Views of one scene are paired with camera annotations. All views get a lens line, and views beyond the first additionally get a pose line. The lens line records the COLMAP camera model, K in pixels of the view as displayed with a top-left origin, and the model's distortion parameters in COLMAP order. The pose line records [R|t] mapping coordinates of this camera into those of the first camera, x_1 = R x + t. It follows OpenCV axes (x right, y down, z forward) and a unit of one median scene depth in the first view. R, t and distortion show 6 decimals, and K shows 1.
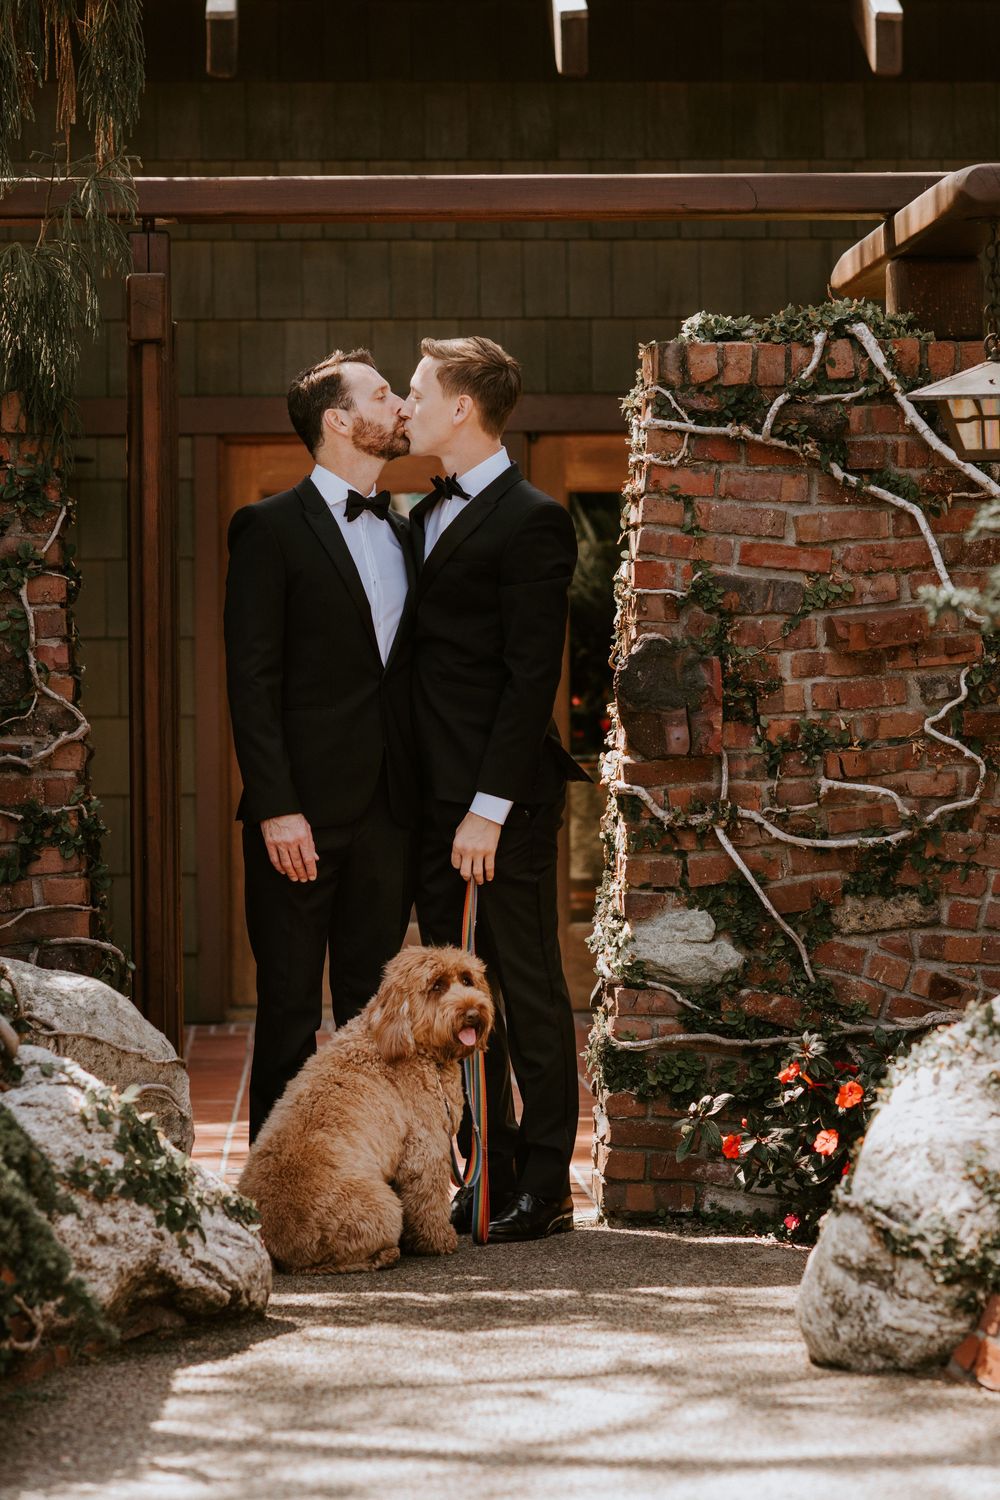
lens RADIAL K [[4367.5, 0, 500.4], [0, 4367.5, 751.5], [0, 0, 1]] dist [0.036652, 0.000000]
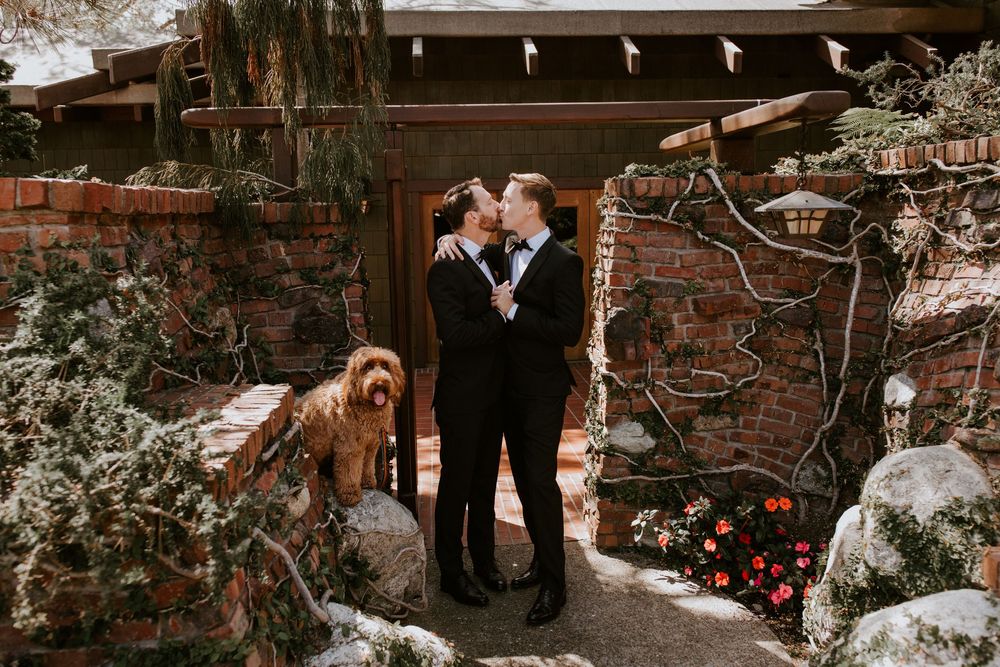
lens RADIAL K [[796.5, 0, 496.6], [0, 796.5, 327.5], [0, 0, 1]] dist [0.014923, -0.000907]
pose [[0.999186, -0.018073, 0.036078, -0.044715], [0.013299, 0.991629, 0.128432, -0.070920], [-0.038097, -0.127848, 0.991062, 0.584003]]
